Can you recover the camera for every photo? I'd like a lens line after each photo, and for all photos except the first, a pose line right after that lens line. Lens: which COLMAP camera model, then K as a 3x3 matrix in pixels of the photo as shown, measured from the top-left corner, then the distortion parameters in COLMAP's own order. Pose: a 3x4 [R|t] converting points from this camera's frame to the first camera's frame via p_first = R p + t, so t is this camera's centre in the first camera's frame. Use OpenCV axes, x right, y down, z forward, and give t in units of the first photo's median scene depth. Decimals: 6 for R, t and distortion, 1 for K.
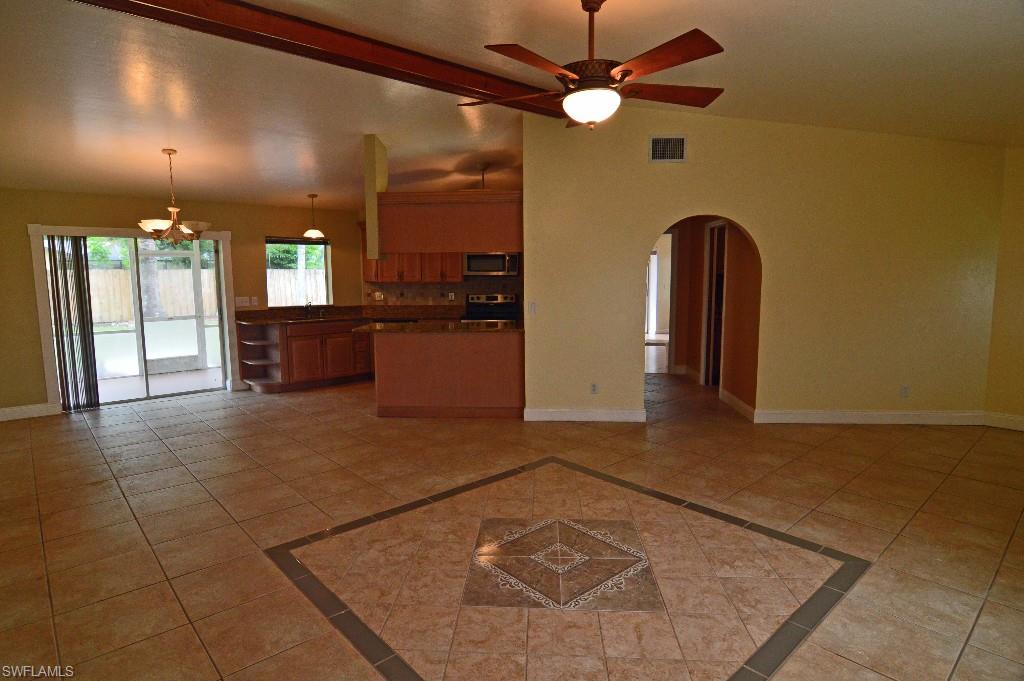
lens RADIAL K [[560.7, 0, 507.9], [0, 560.7, 340.8], [0, 0, 1]] dist [-0.003371, -0.013099]
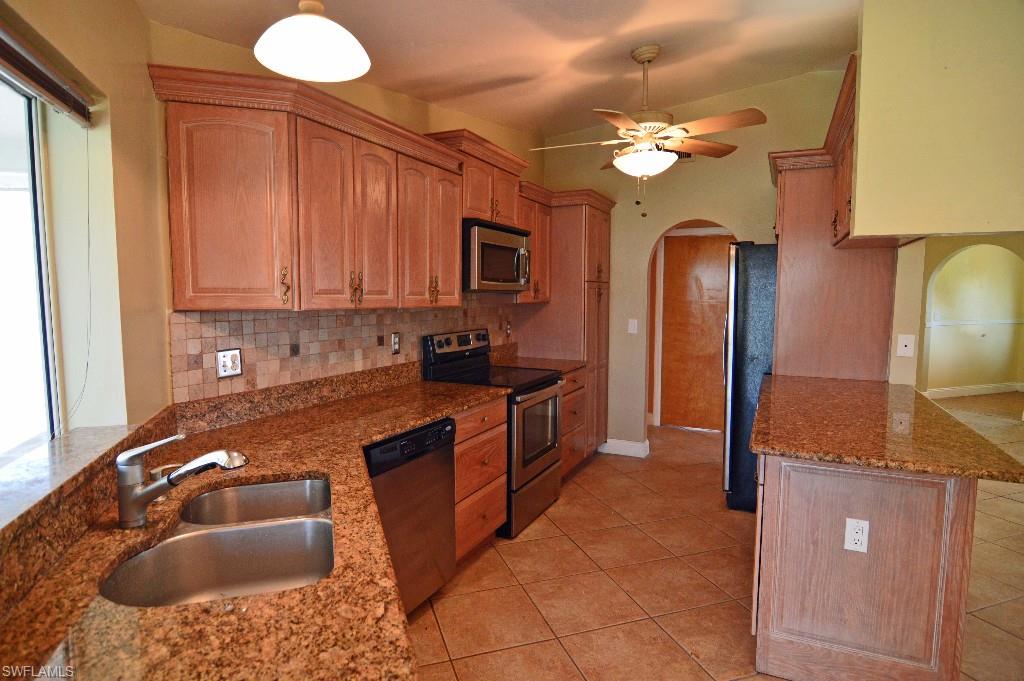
lens RADIAL K [[560.7, 0, 507.9], [0, 560.7, 340.8], [0, 0, 1]] dist [-0.003371, -0.013099]
pose [[0.395949, -0.070747, 0.915543, -0.439419], [0.107704, 0.993724, 0.030209, -0.085514], [-0.911934, 0.086646, 0.401083, 0.780136]]
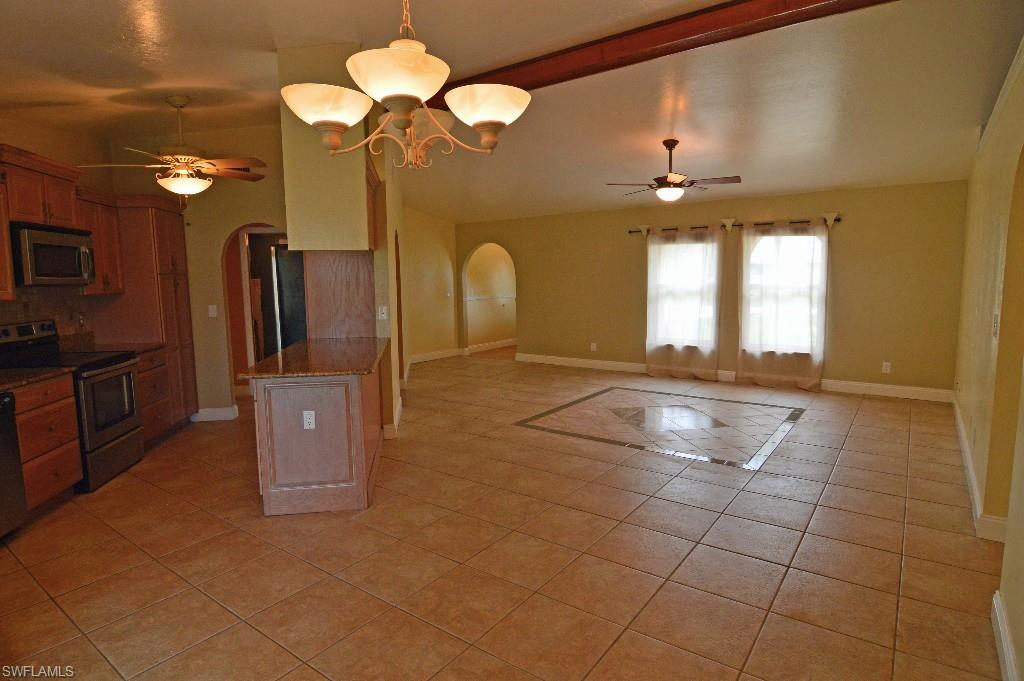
lens RADIAL K [[560.7, 0, 507.9], [0, 560.7, 340.8], [0, 0, 1]] dist [-0.003371, -0.013099]
pose [[-0.194829, -0.103529, 0.975358, -0.605130], [0.136817, 0.981823, 0.131545, -0.073262], [-0.971248, 0.159075, -0.177123, 0.665448]]
